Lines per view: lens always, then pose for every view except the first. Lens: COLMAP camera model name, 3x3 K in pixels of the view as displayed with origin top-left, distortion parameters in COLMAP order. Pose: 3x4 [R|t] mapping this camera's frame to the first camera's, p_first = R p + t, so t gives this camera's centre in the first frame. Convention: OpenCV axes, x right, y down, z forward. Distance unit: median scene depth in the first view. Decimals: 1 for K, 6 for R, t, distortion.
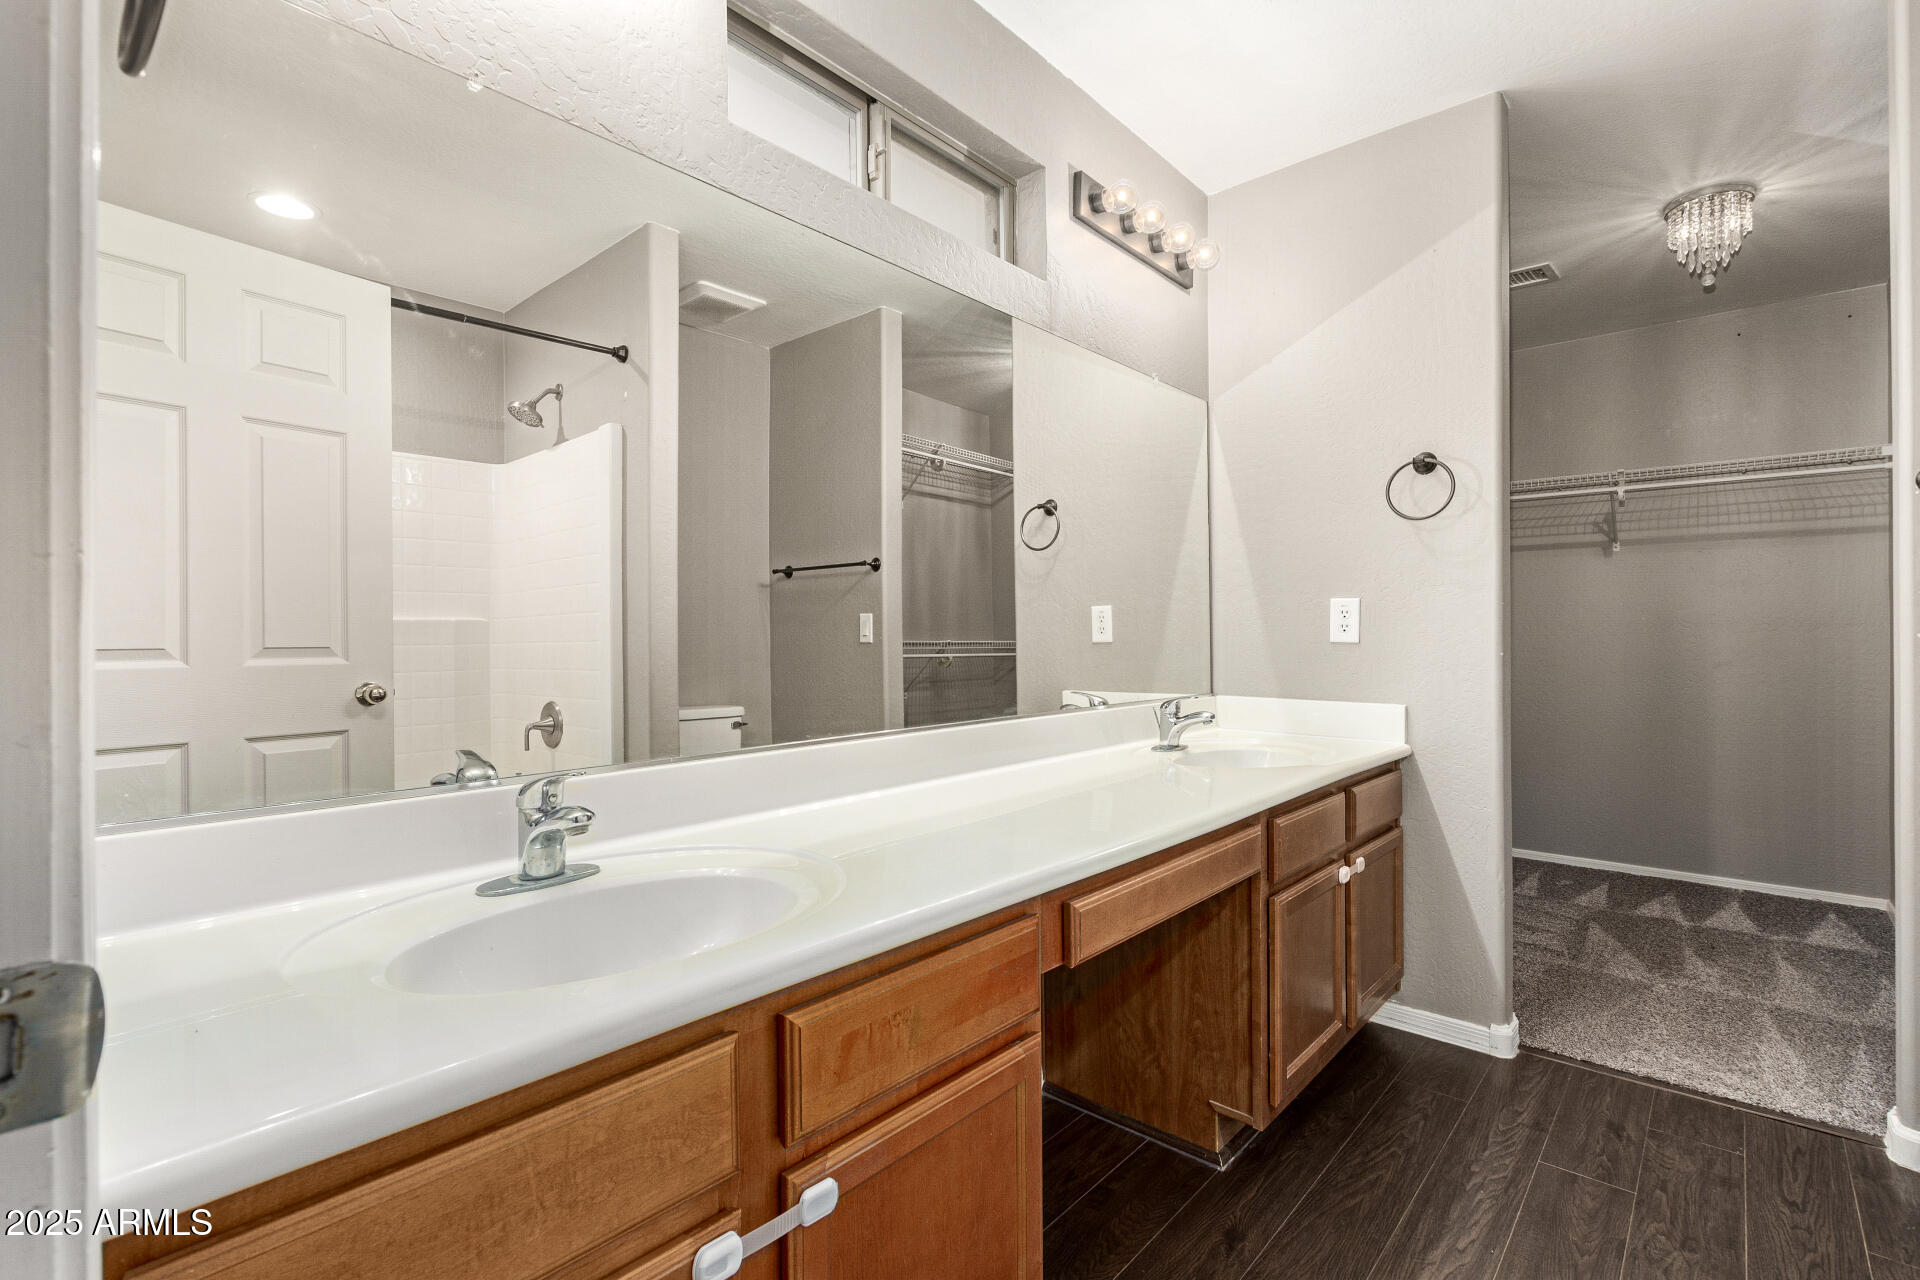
lens RADIAL K [[886.6, 0, 955.1], [0, 886.6, 627.9], [0, 0, 1]] dist [0.006497, -0.002116]
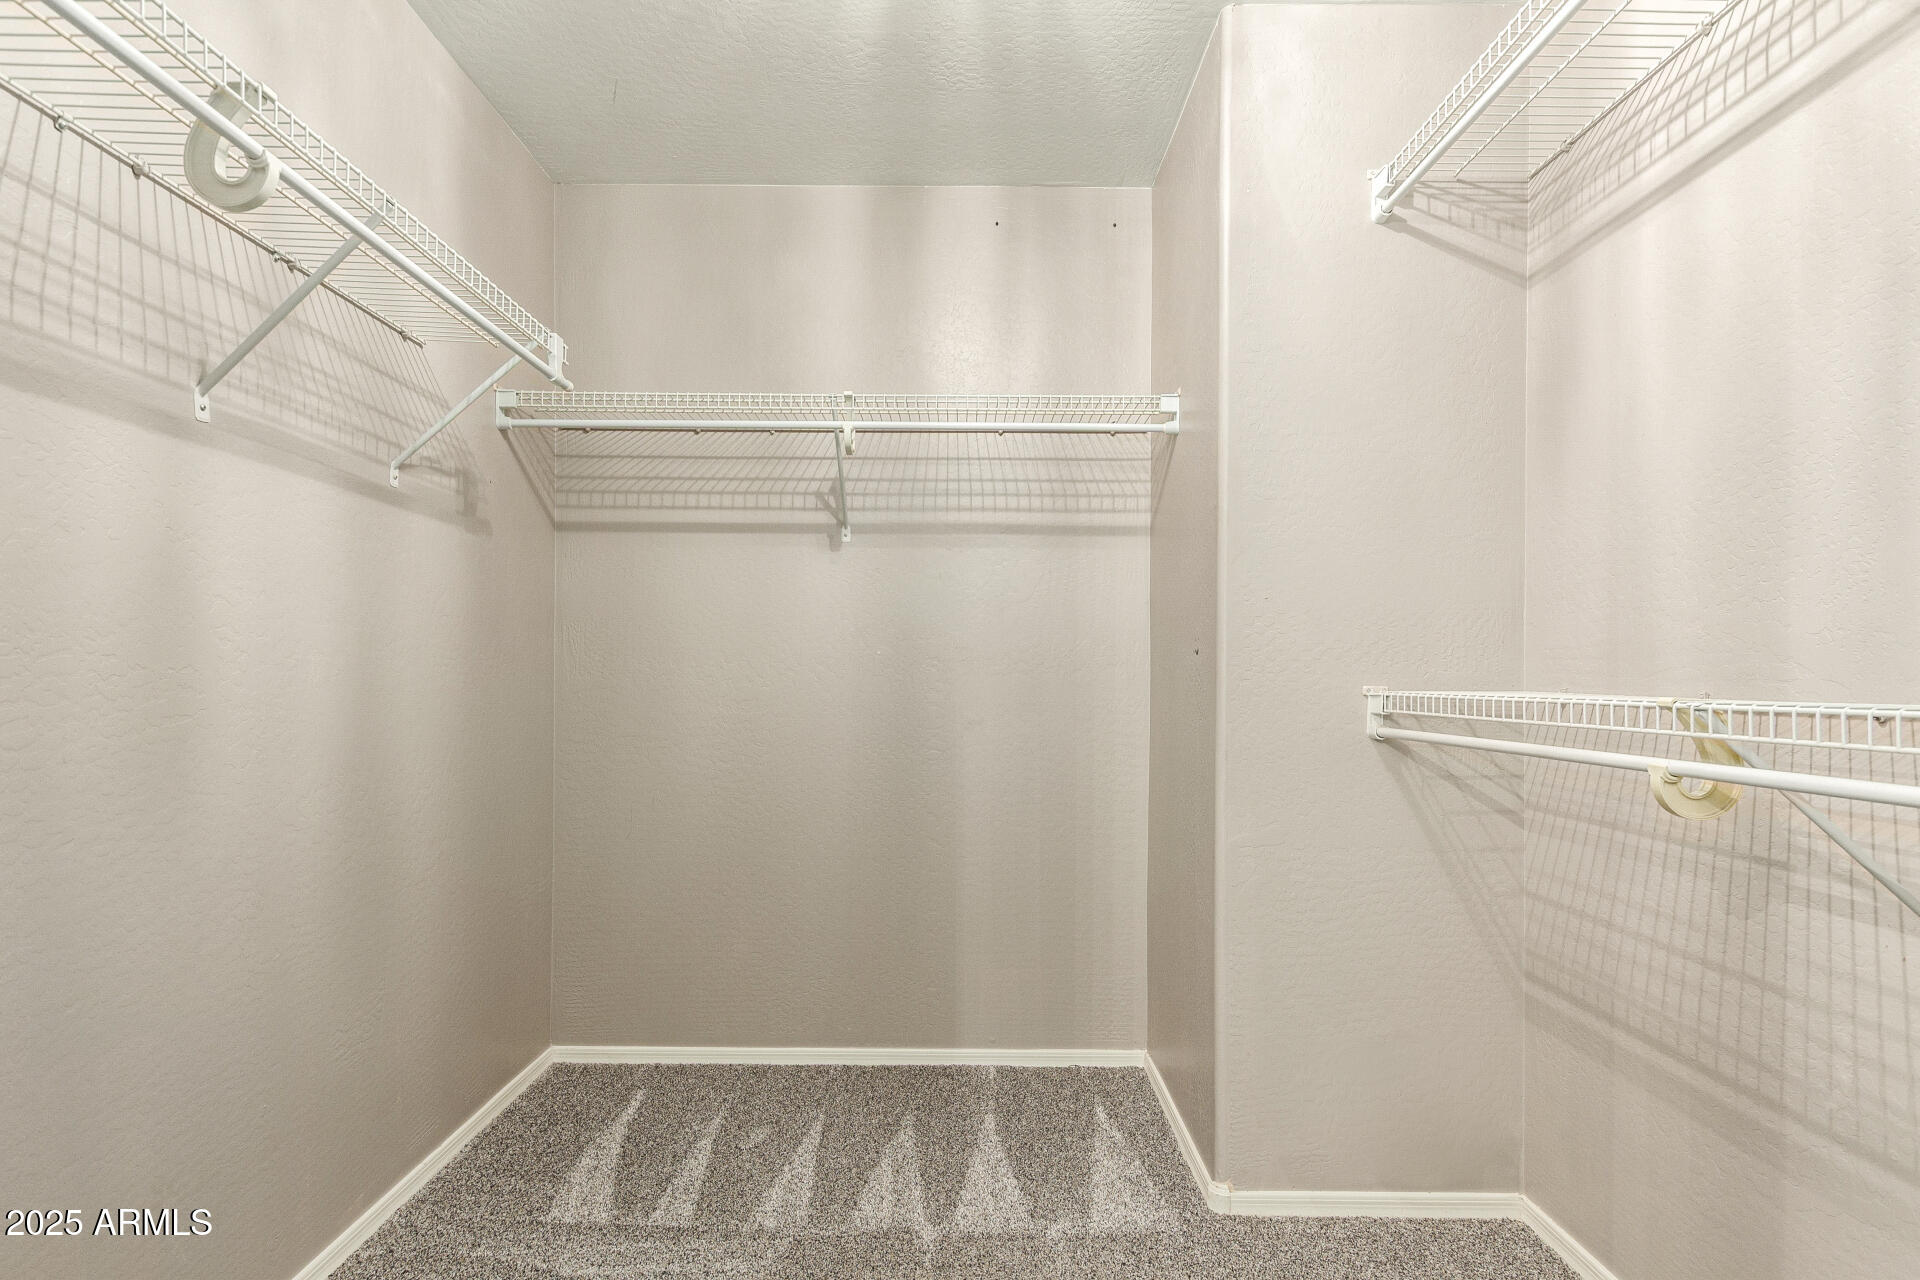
lens RADIAL K [[886.6, 0, 961.8], [0, 886.6, 648.7], [0, 0, 1]] dist [0.006497, -0.002116]
pose [[0.741671, 0.016177, 0.670569, 0.397342], [-0.012004, 0.999869, -0.010844, -0.006000], [-0.670657, -0.000007, 0.741768, 0.496402]]
